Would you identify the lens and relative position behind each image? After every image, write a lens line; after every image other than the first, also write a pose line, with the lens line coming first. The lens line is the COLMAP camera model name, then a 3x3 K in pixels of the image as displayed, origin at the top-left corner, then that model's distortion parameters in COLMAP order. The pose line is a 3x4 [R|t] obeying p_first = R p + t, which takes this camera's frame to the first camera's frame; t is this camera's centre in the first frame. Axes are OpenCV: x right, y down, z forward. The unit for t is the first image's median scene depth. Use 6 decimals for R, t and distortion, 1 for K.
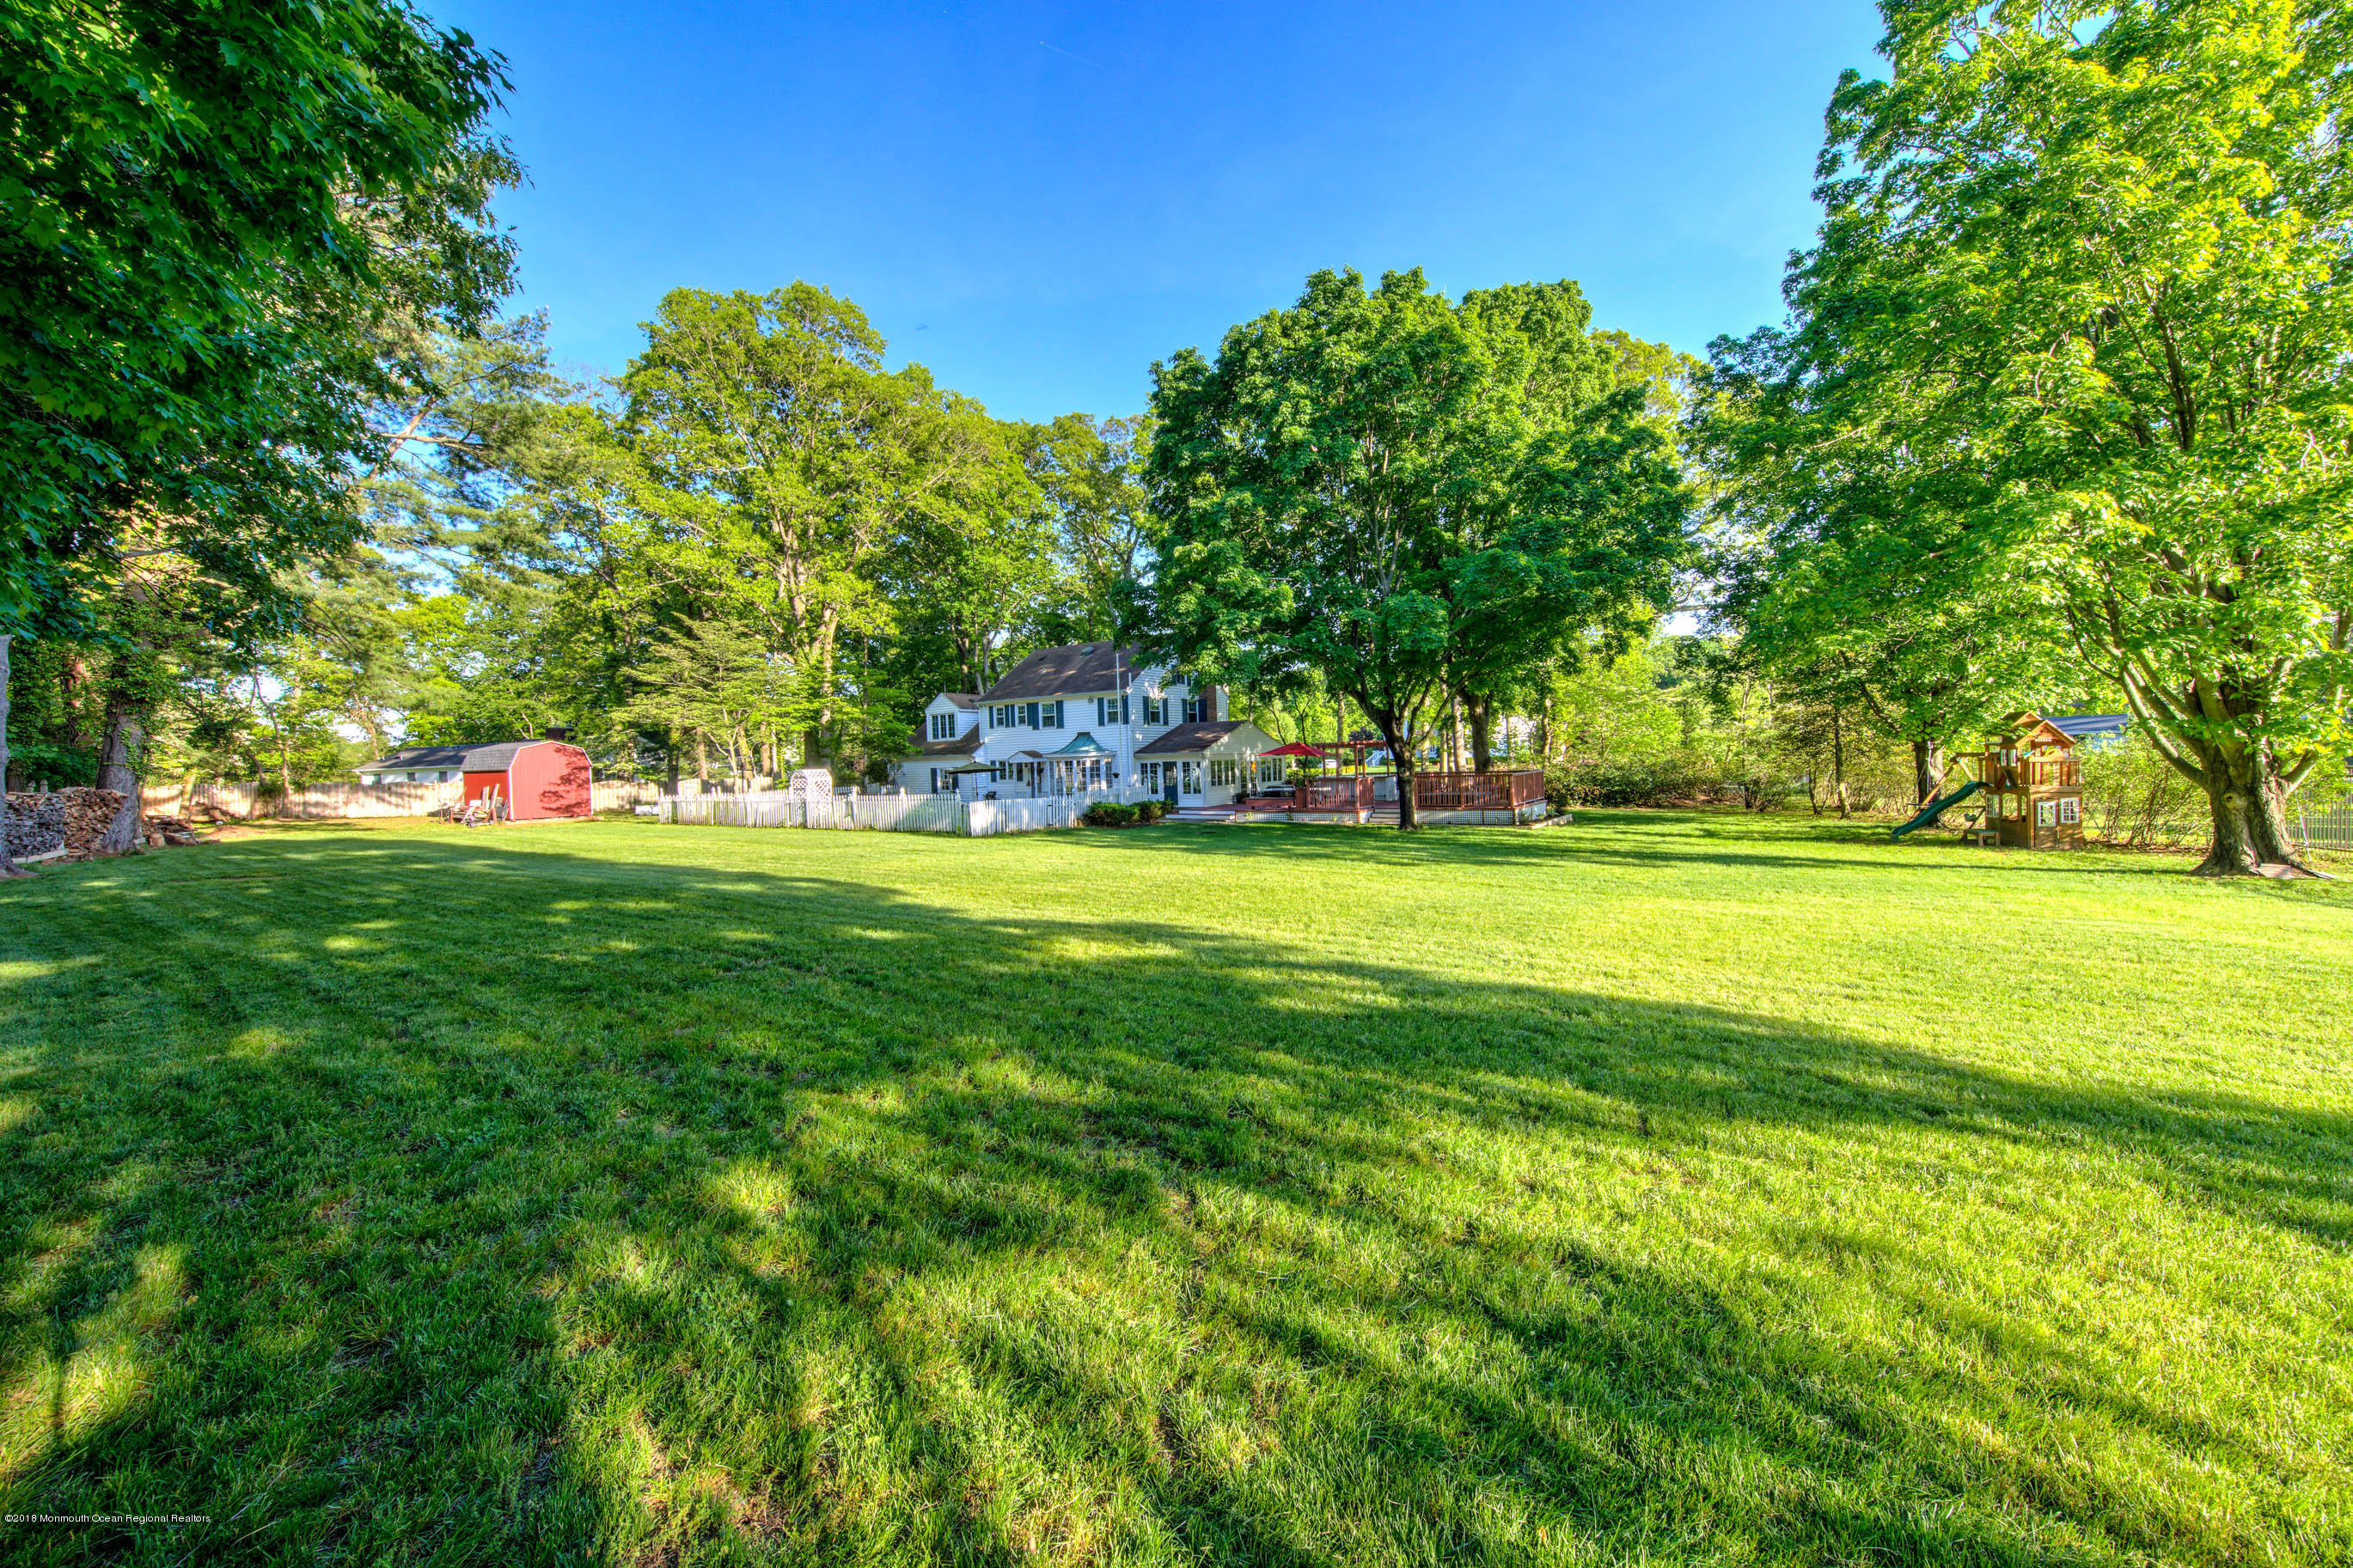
lens RADIAL K [[928.2, 0, 1176.3], [0, 928.2, 782.2], [0, 0, 1]] dist [0.014508, 0.000206]
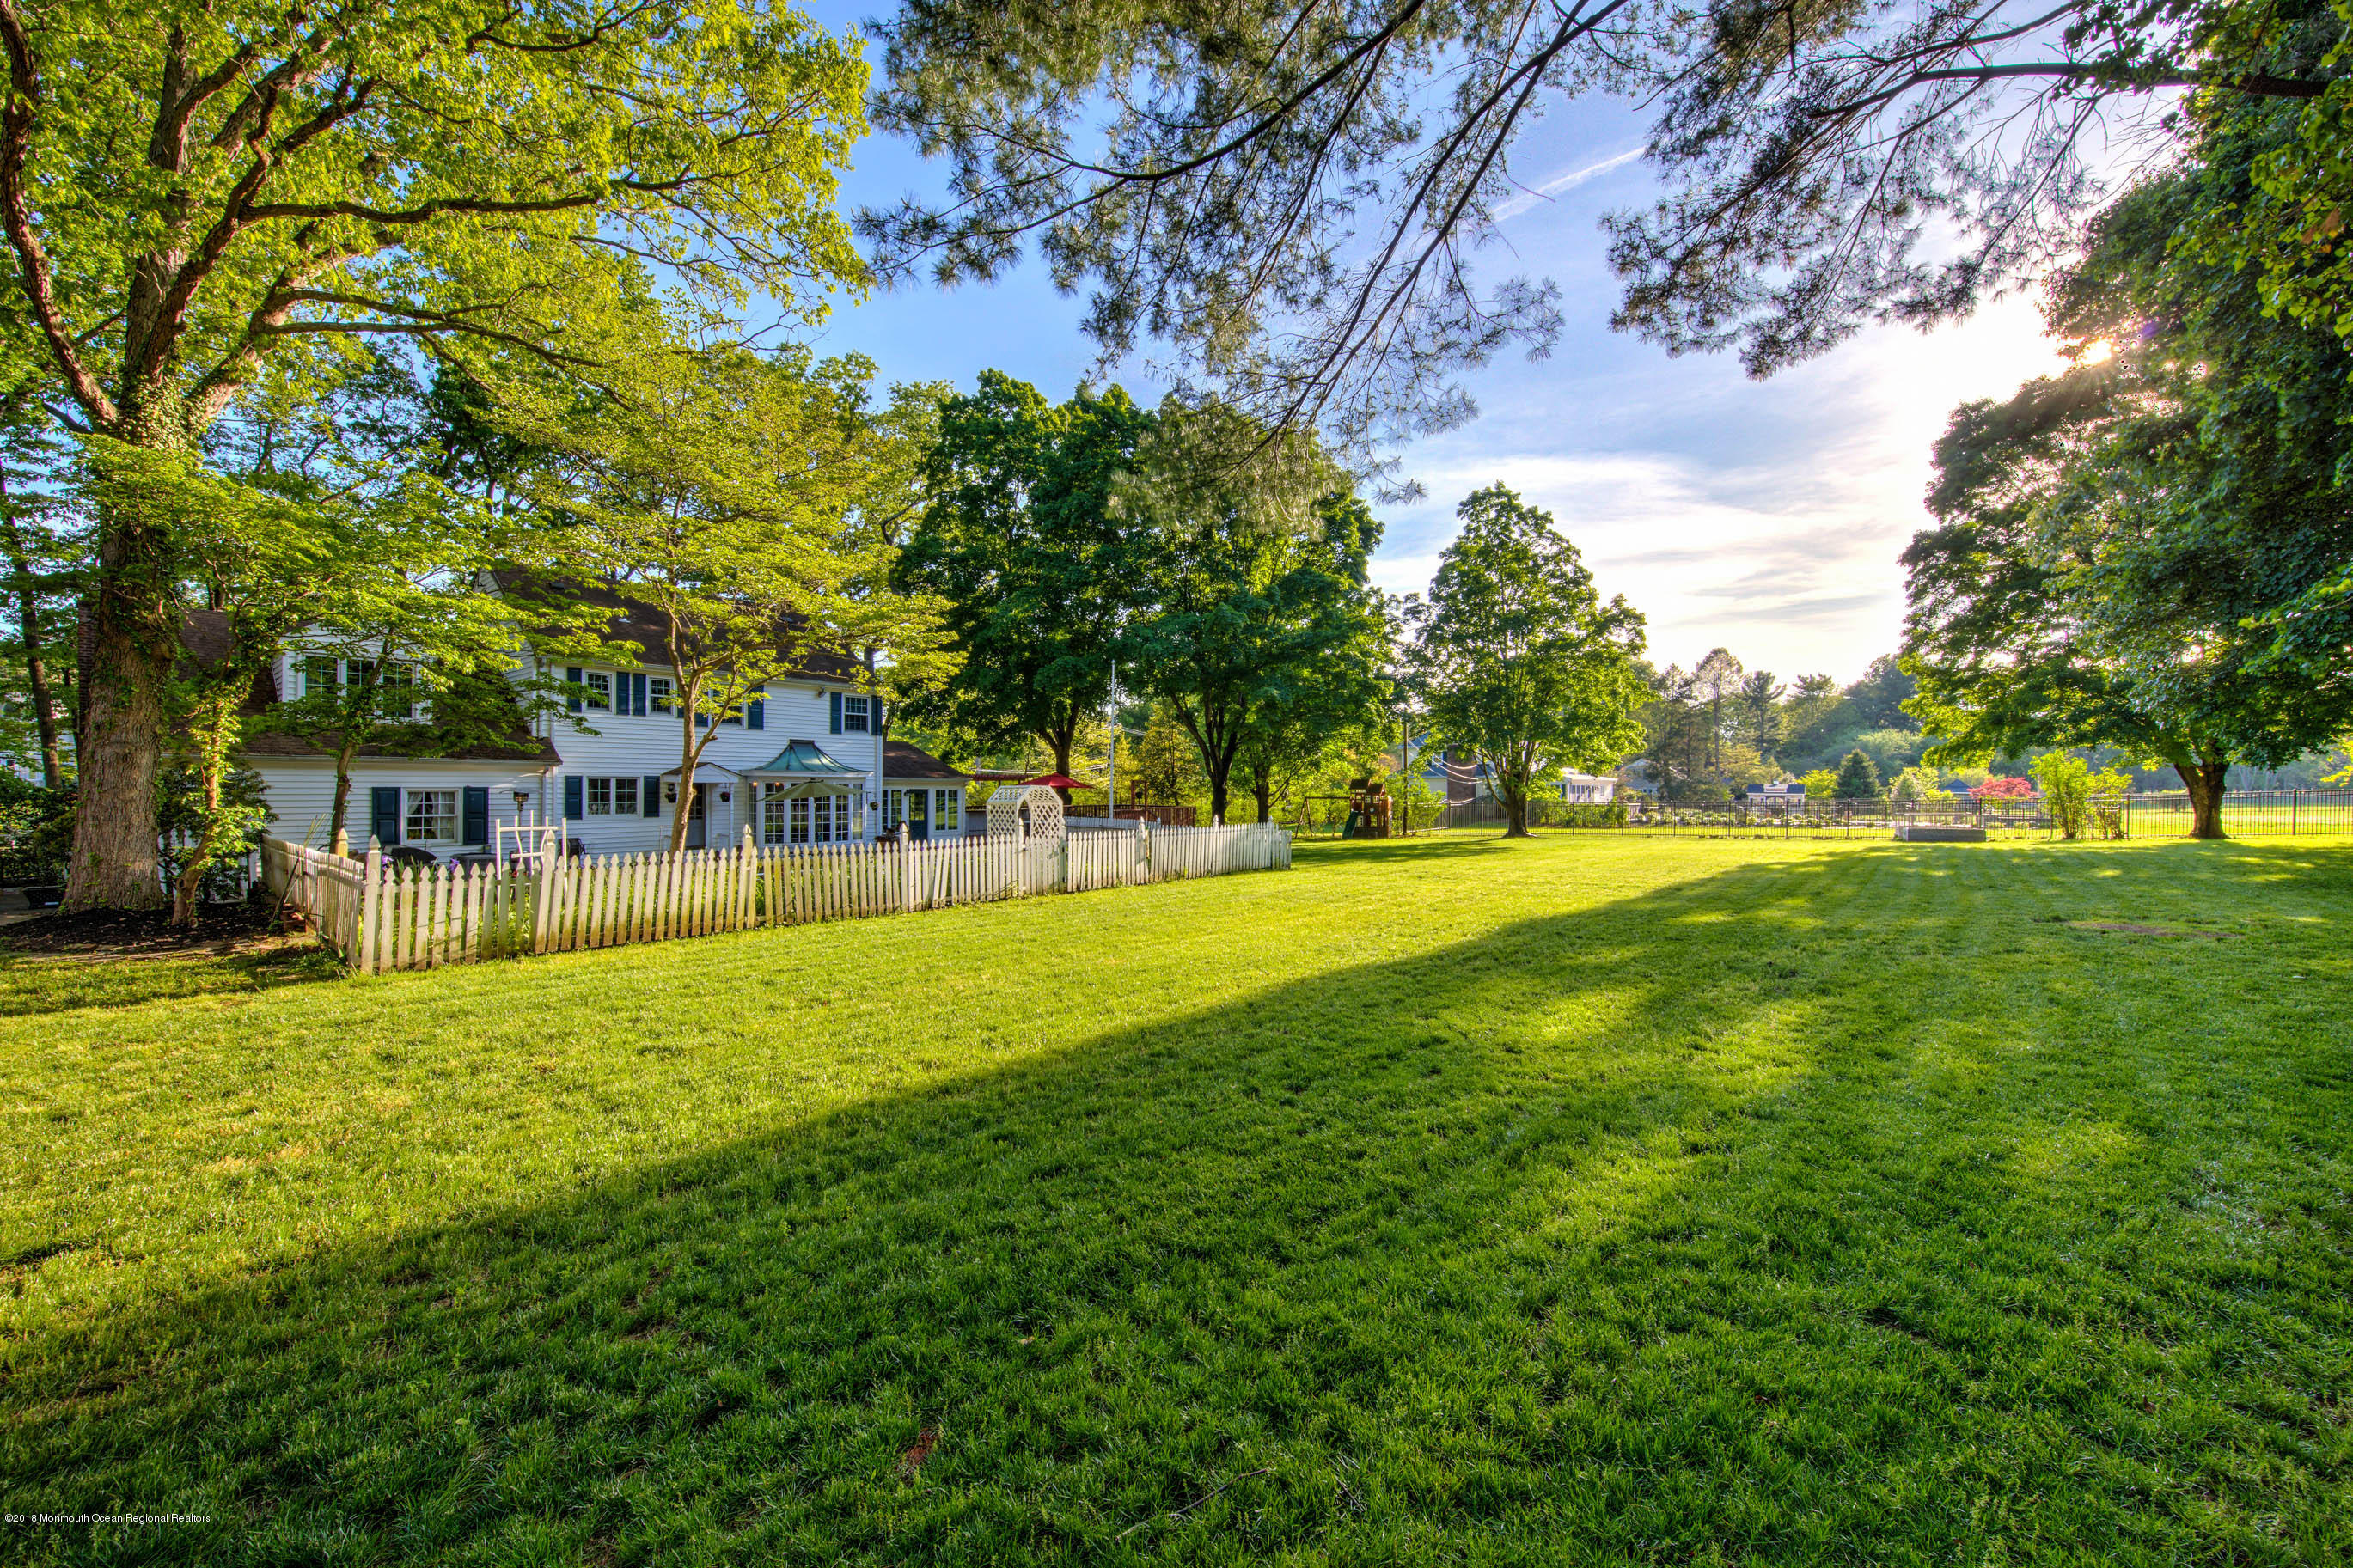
lens RADIAL K [[928.2, 0, 1188.4], [0, 928.2, 791.5], [0, 0, 1]] dist [0.014508, 0.000206]
pose [[0.072487, 0.026627, 0.997014, -0.796697], [0.020885, 0.999384, -0.028209, 0.006473], [-0.997151, 0.022868, 0.071886, 0.754647]]
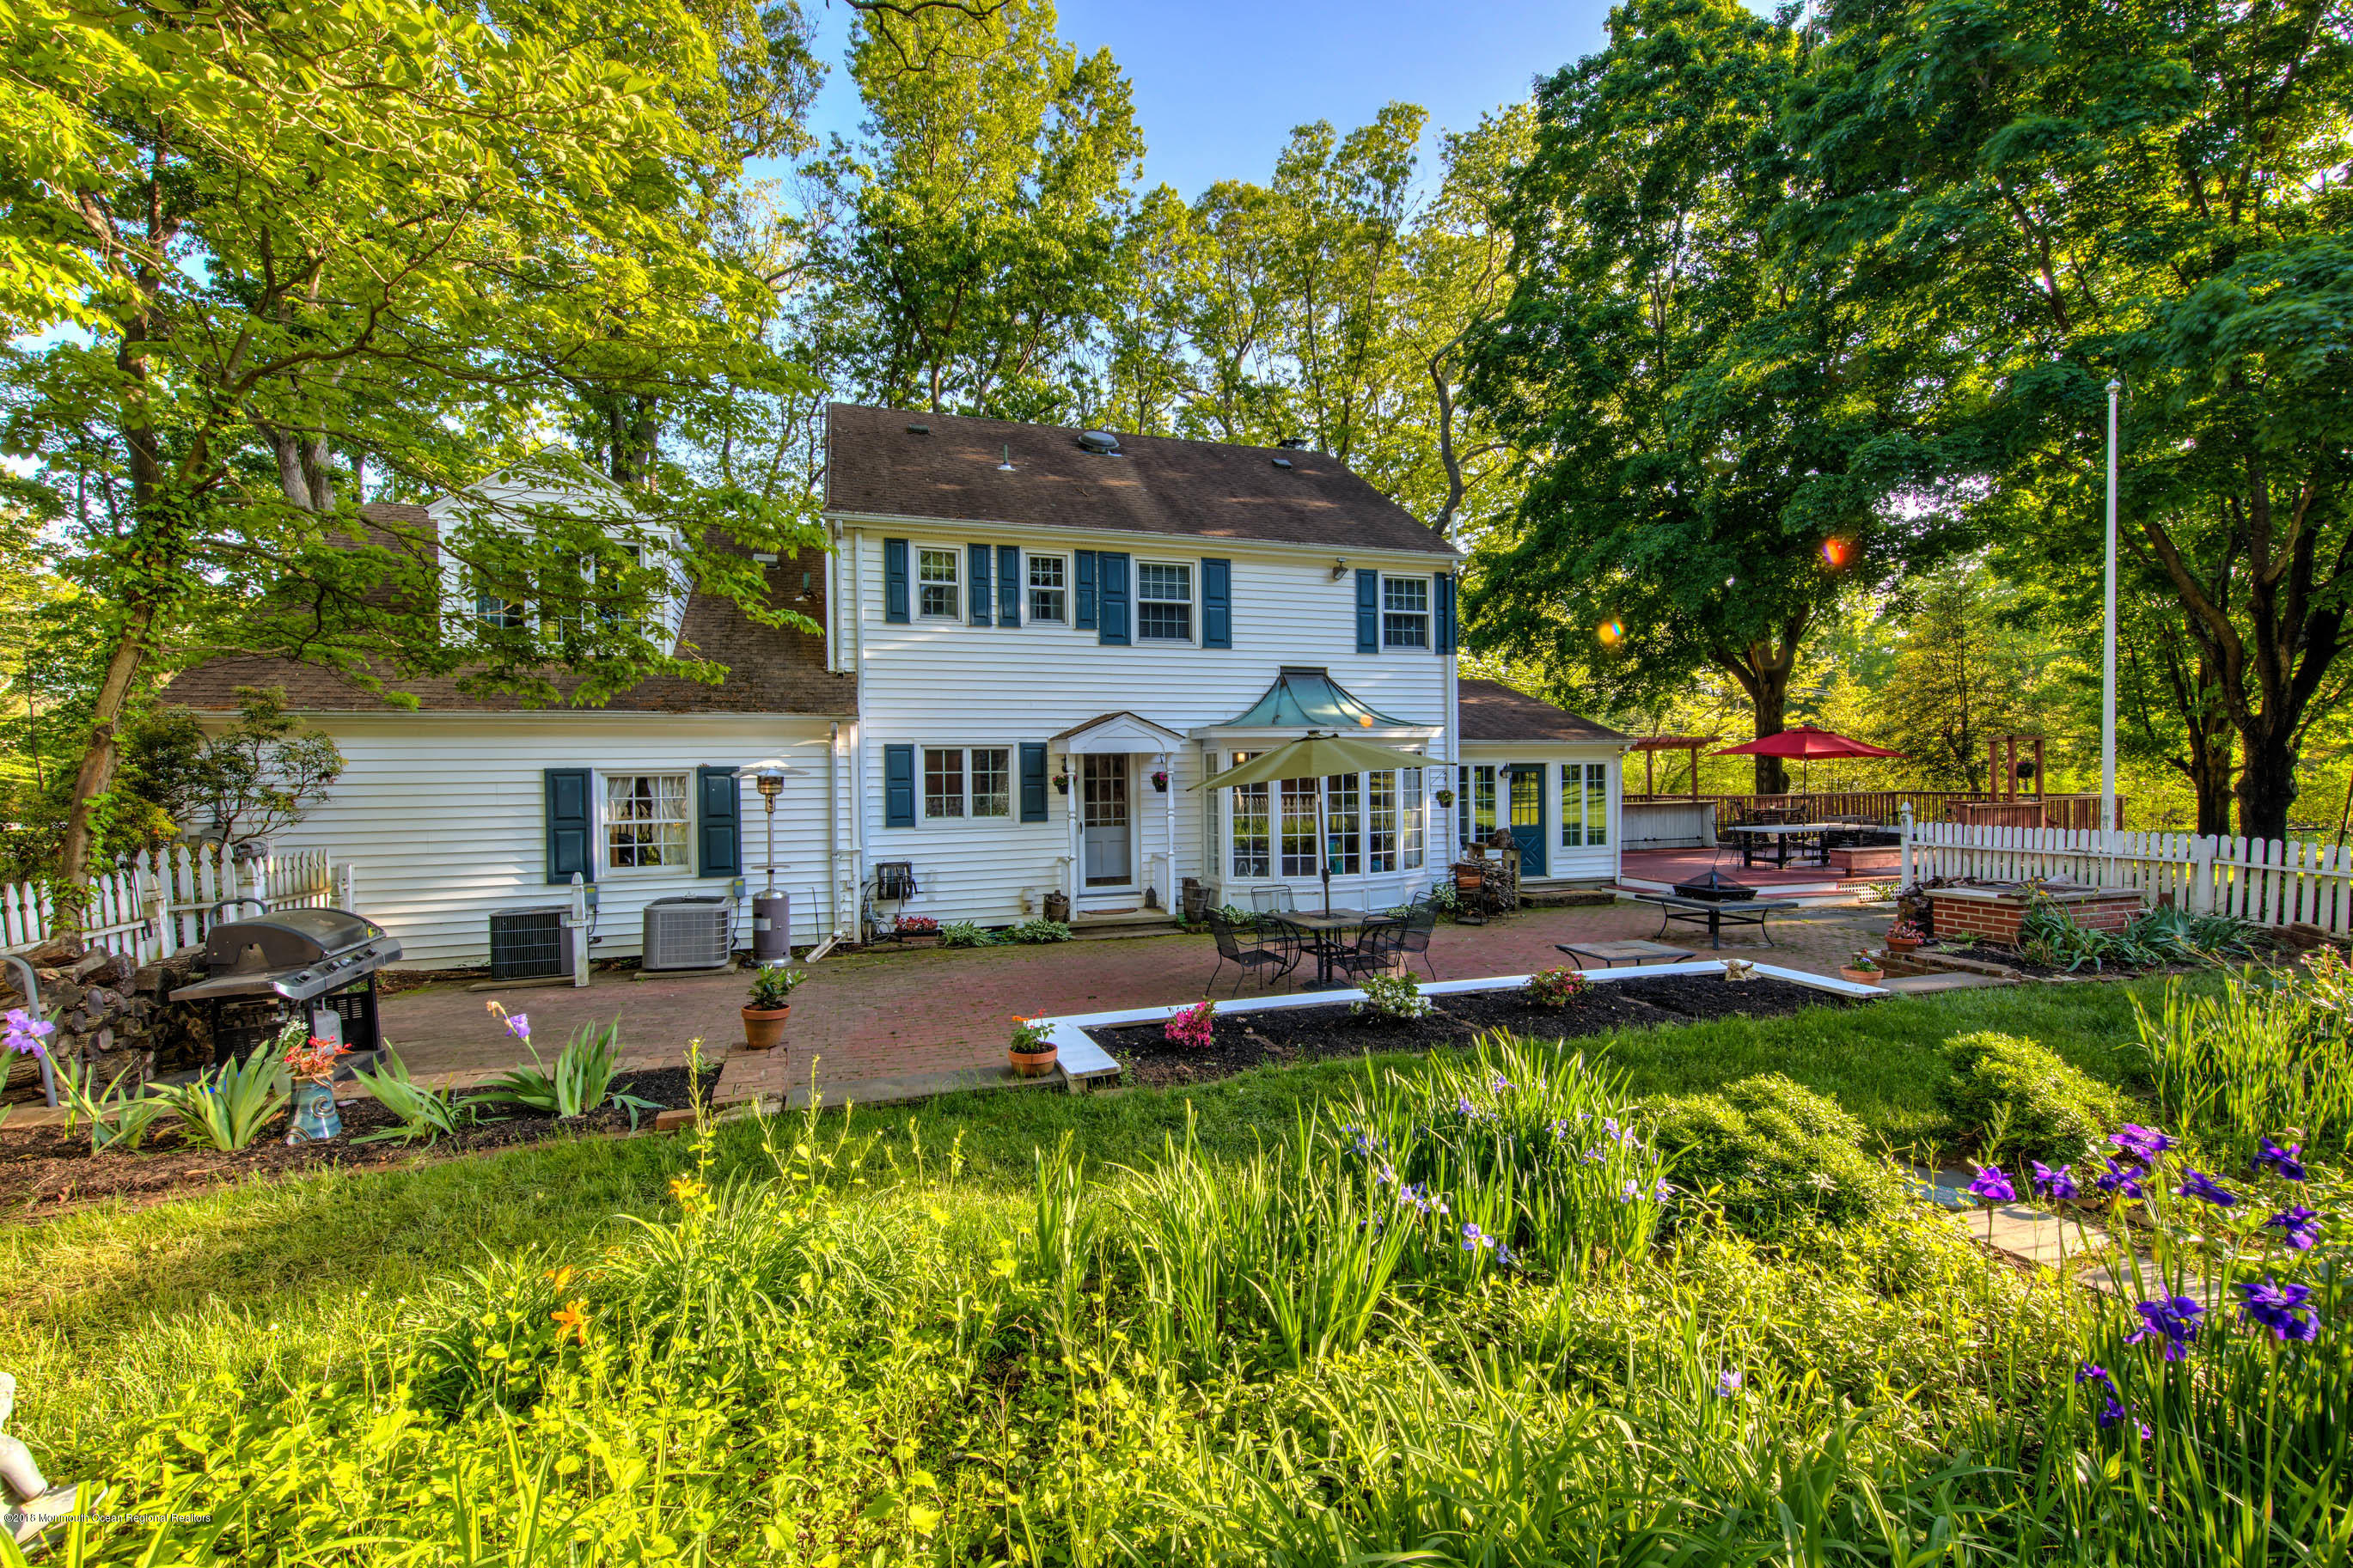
lens RADIAL K [[1053.6, 0, 1175.0], [0, 1053.6, 786.0], [0, 0, 1]] dist [0.000502, 0.000030]
pose [[0.580671, 0.017593, 0.813948, -0.465912], [0.018973, 0.999203, -0.035132, -0.000228], [-0.813917, 0.035843, 0.579874, 0.907234]]
